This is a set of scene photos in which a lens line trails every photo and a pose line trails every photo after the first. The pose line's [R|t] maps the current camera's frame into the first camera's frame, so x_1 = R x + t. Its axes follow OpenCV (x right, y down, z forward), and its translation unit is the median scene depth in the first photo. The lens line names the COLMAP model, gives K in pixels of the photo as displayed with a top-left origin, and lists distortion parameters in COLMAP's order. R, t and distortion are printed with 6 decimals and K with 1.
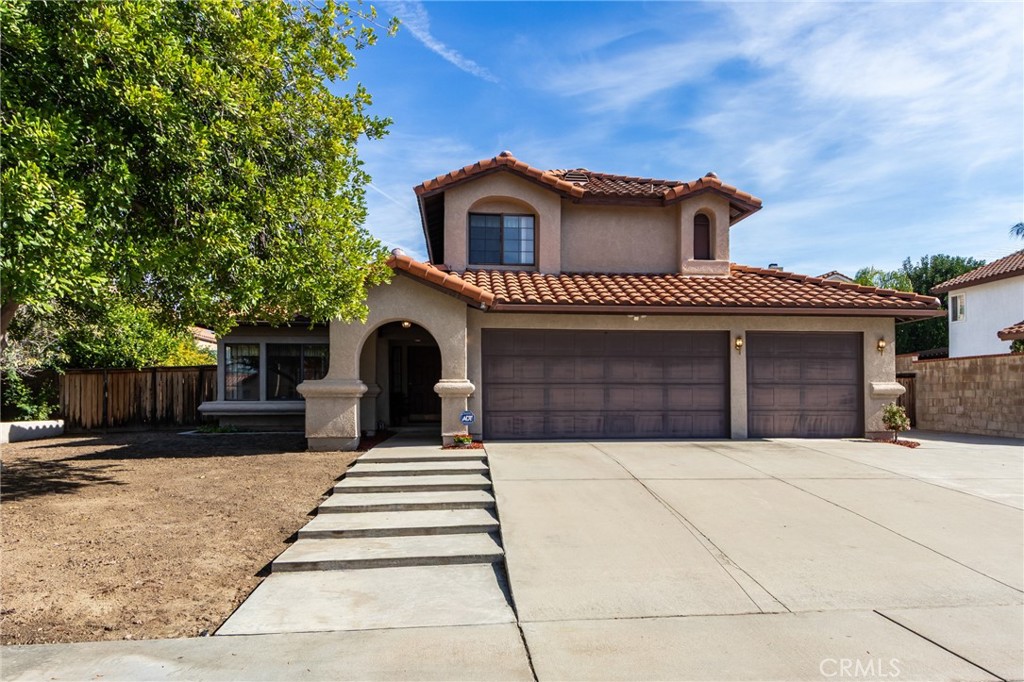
lens RADIAL K [[707.0, 0, 512.0], [0, 707.0, 341.0], [0, 0, 1]] dist [0.005892, 0.008890]
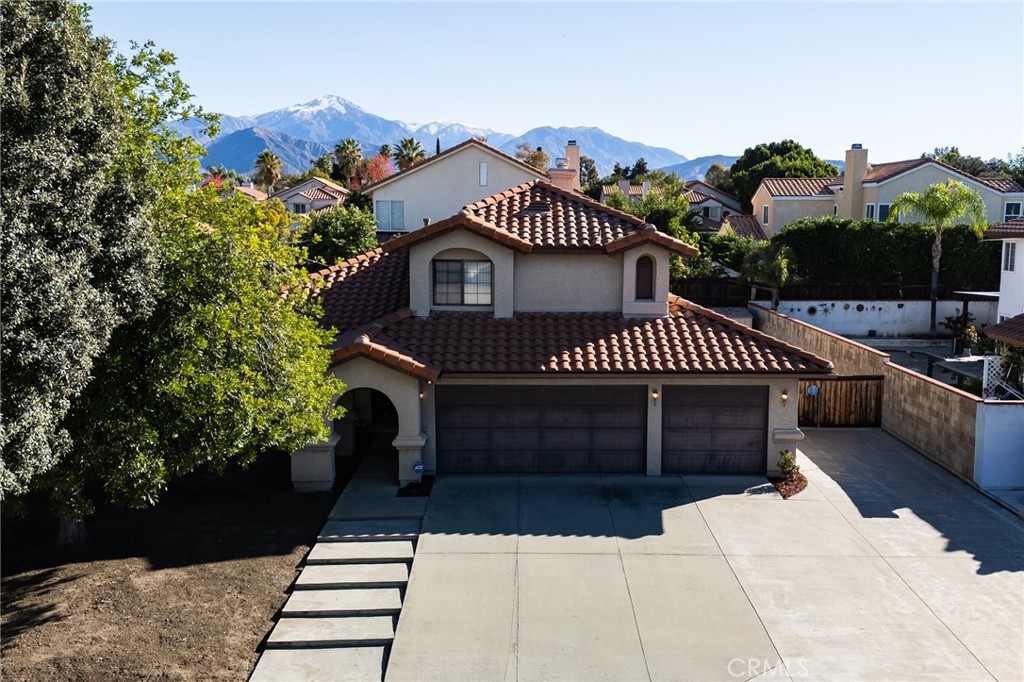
lens RADIAL K [[969.7, 0, 514.0], [0, 969.7, 285.9], [0, 0, 1]] dist [0.144630, -0.271762]
pose [[0.996688, 0.011293, -0.080534, 0.211458], [0.002231, 0.986141, 0.165894, -0.434554], [0.081291, -0.165524, 0.982850, -0.558713]]
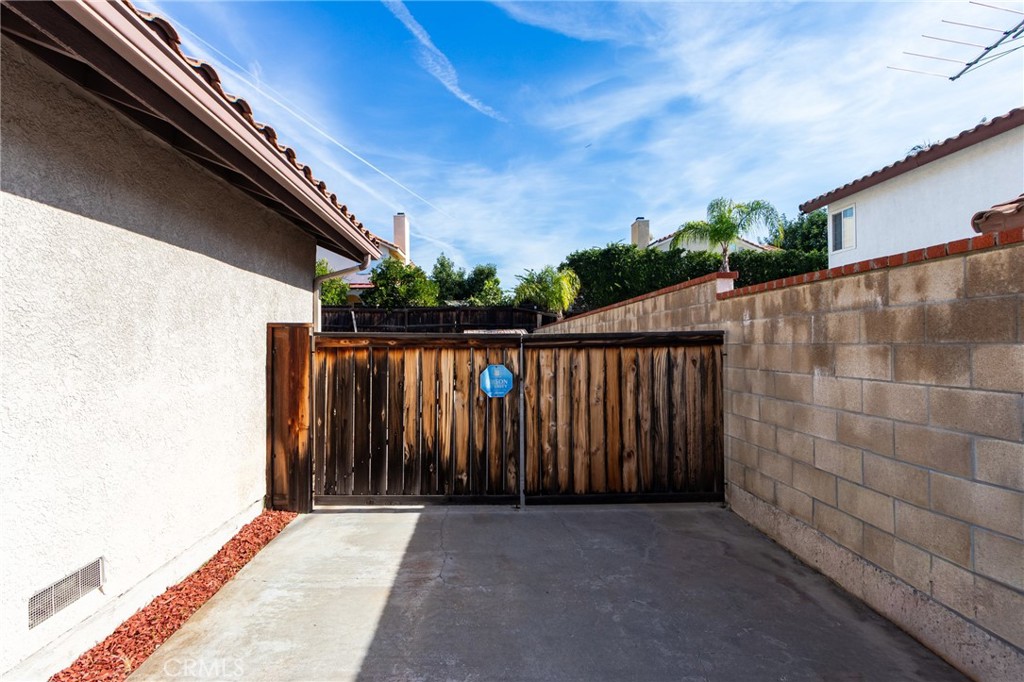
lens RADIAL K [[469.0, 0, 499.4], [0, 469.0, 345.6], [0, 0, 1]] dist [0.029882, -0.000297]
pose [[0.998284, -0.003896, -0.058422, 0.663464], [0.008694, 0.996586, 0.082106, 0.046269], [0.057903, -0.082473, 0.994910, 1.080727]]
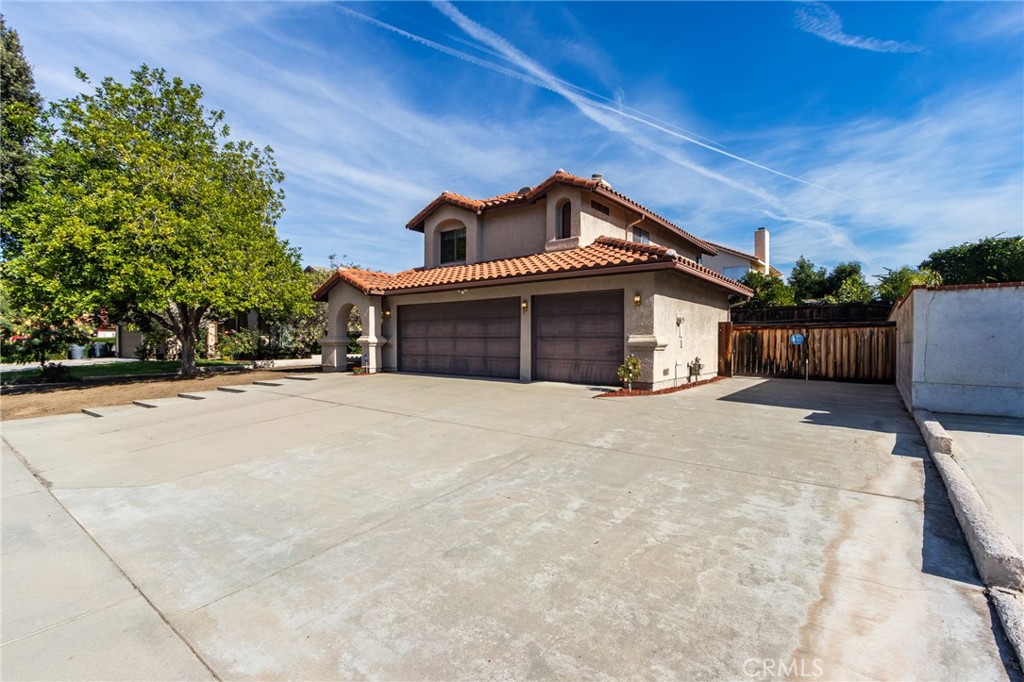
lens RADIAL K [[465.0, 0, 497.5], [0, 465.0, 344.1], [0, 0, 1]] dist [0.003206, 0.000168]
pose [[0.712199, 0.006646, -0.701946, 0.854737], [0.052903, 0.996603, 0.063111, 0.016379], [0.699981, -0.082083, 0.709429, 0.362776]]
